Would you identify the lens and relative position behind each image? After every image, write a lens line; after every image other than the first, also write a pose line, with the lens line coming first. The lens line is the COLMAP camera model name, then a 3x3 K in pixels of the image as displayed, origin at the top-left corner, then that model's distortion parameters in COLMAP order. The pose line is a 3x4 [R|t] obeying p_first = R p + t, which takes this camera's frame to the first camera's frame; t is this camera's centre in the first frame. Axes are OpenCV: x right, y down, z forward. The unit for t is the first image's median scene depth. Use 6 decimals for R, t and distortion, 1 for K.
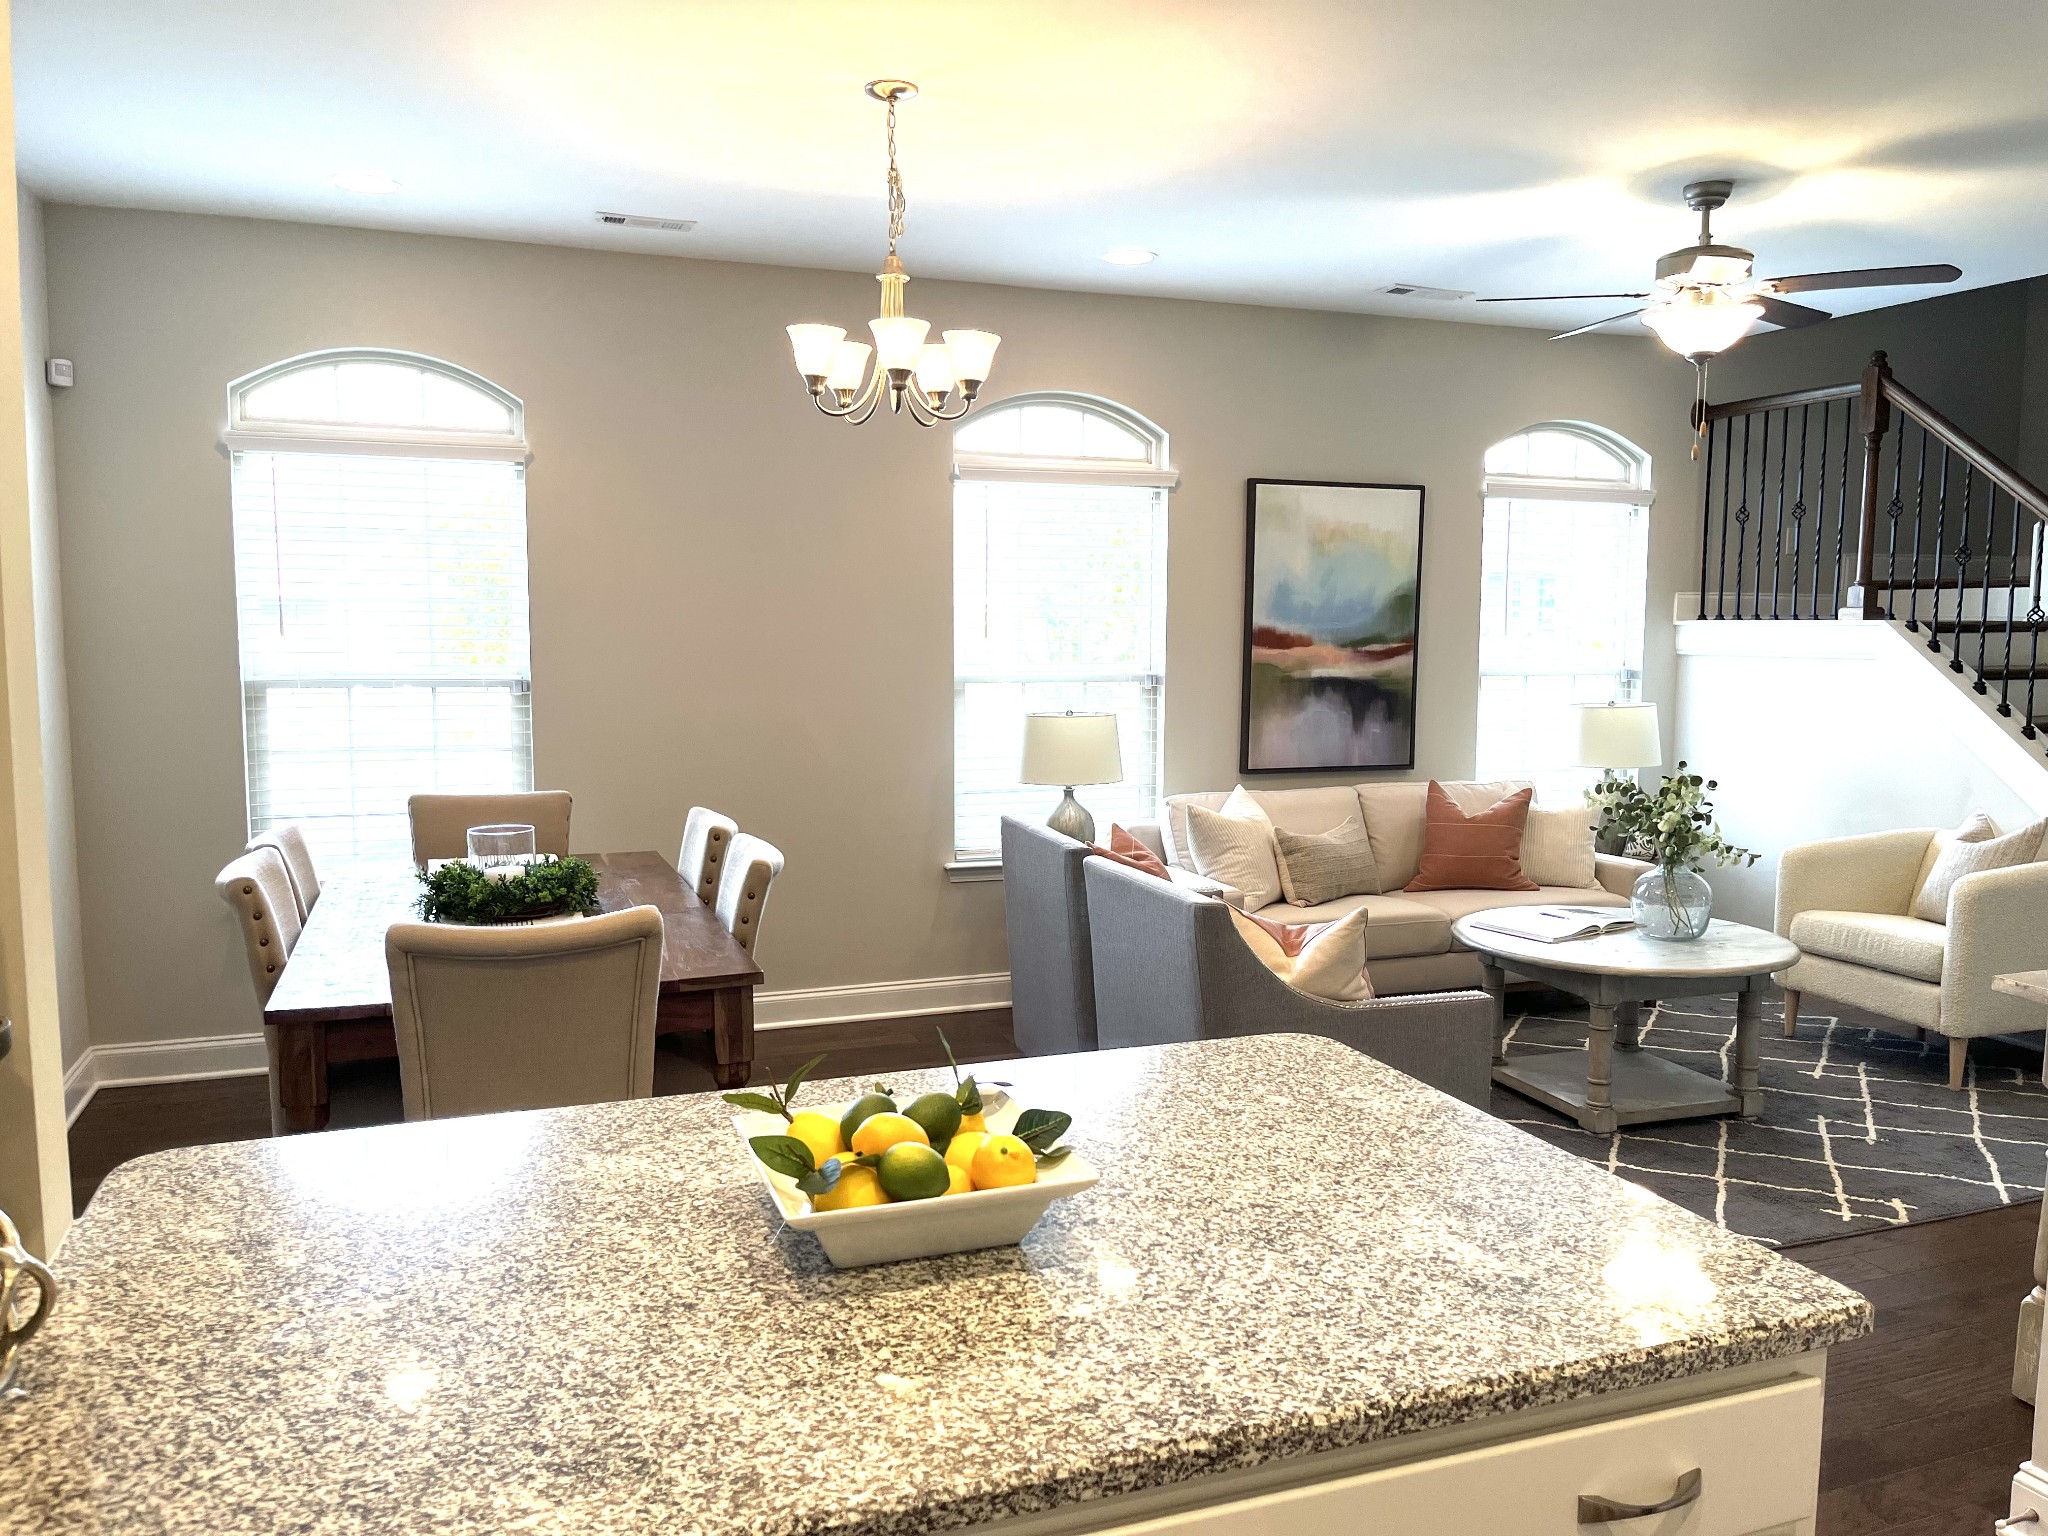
lens RADIAL K [[1526.8, 0, 1025.8], [0, 1526.8, 777.8], [0, 0, 1]] dist [0.032348, 0.002346]
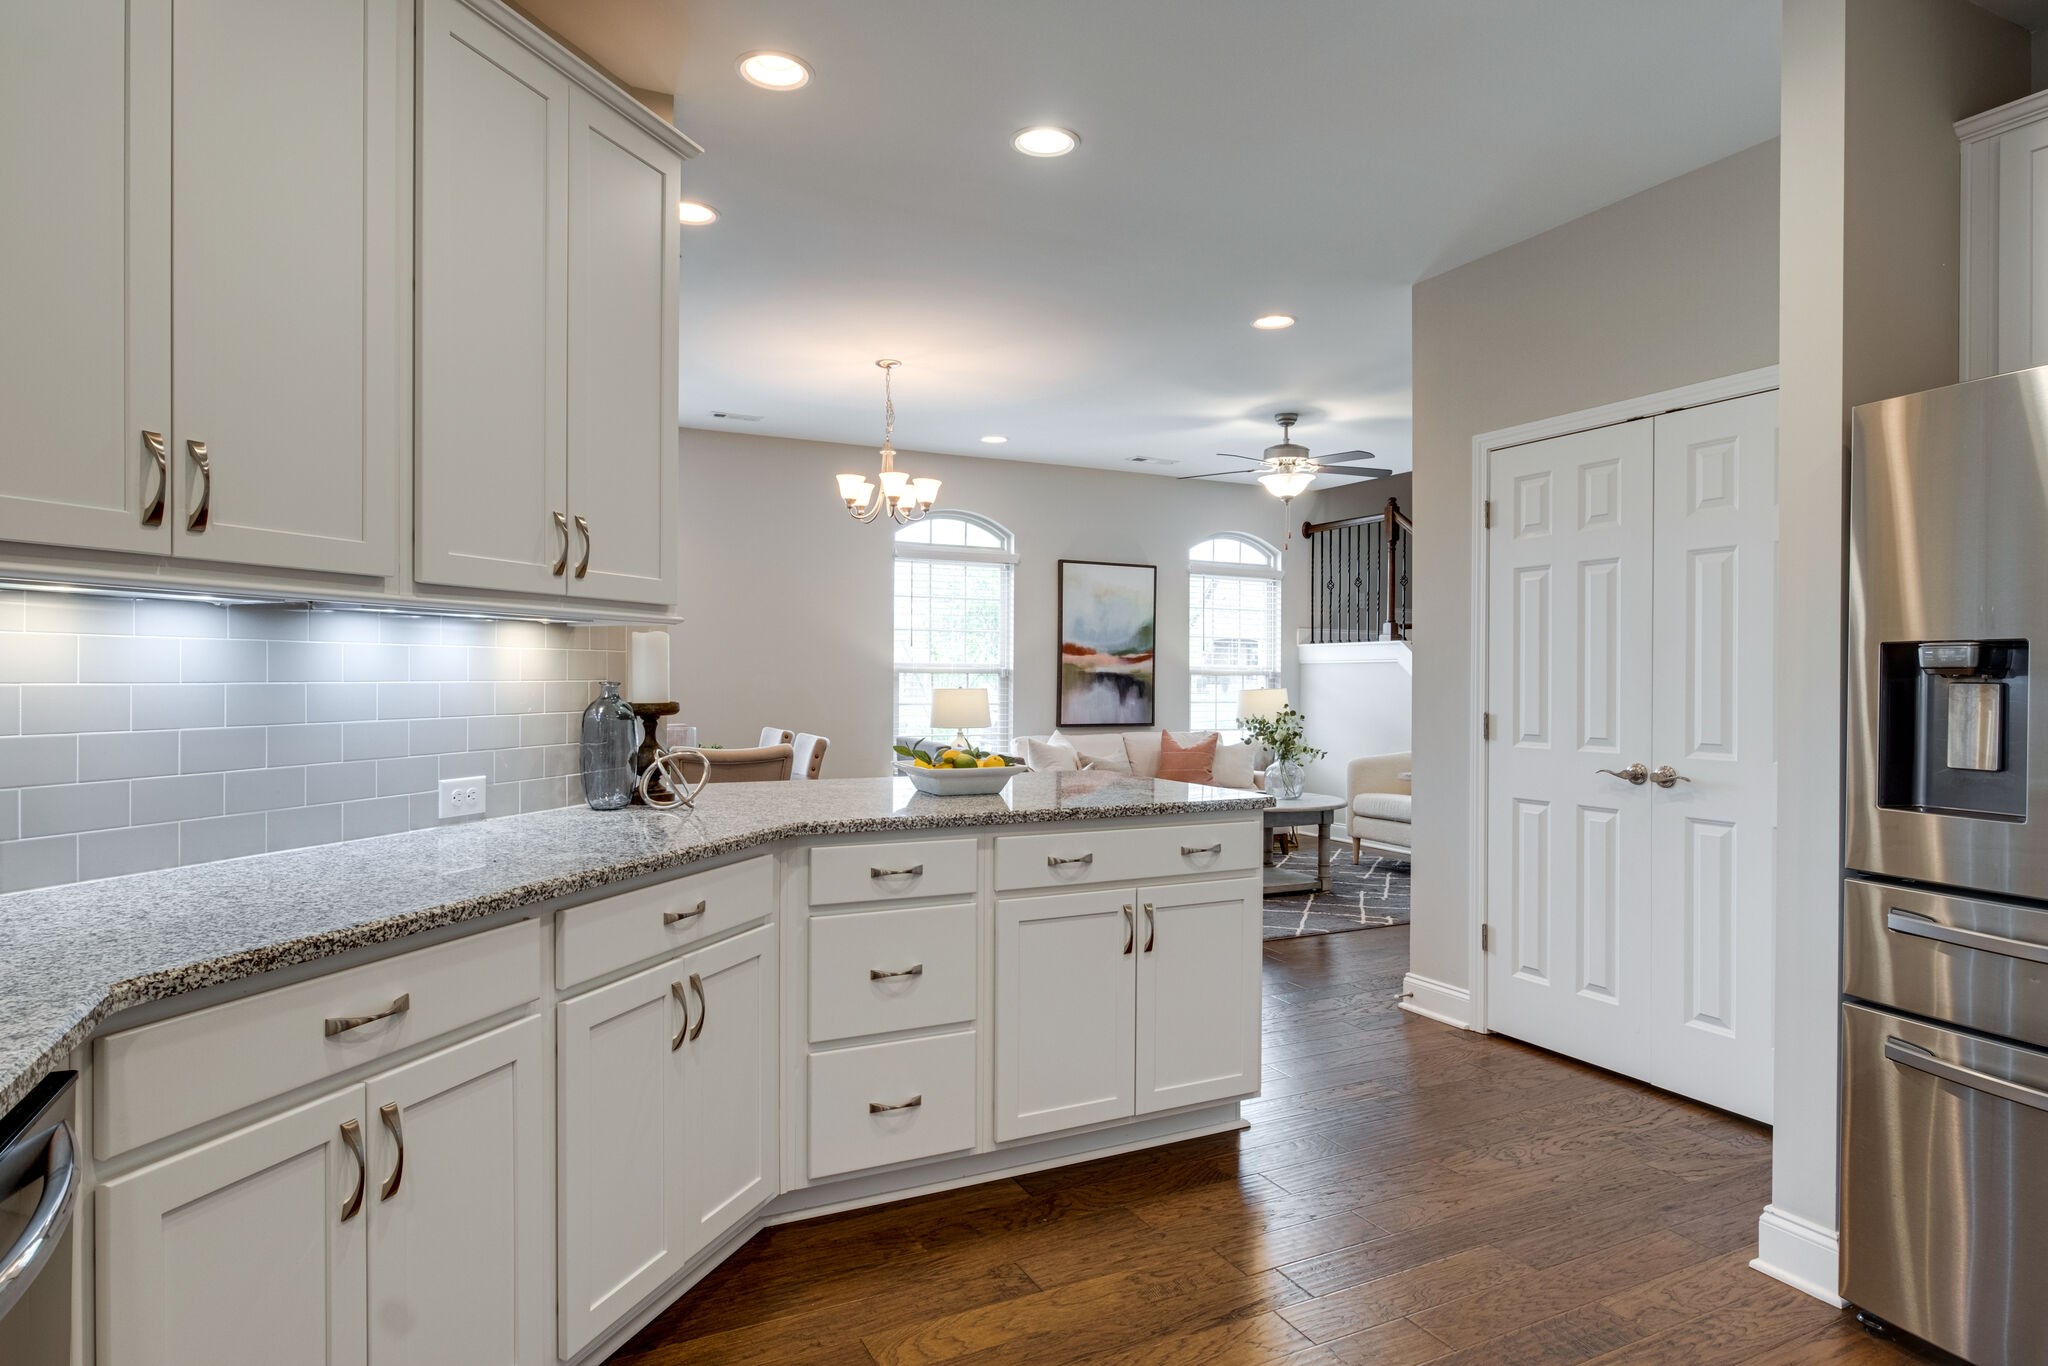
lens RADIAL K [[1078.3, 0, 1009.1], [0, 1078.3, 686.4], [0, 0, 1]] dist [-0.007174, -0.000822]
pose [[0.994581, -0.001407, 0.103960, -0.060122], [0.010503, 0.996153, -0.087002, 0.083998], [-0.103437, 0.087622, 0.990769, -0.314160]]
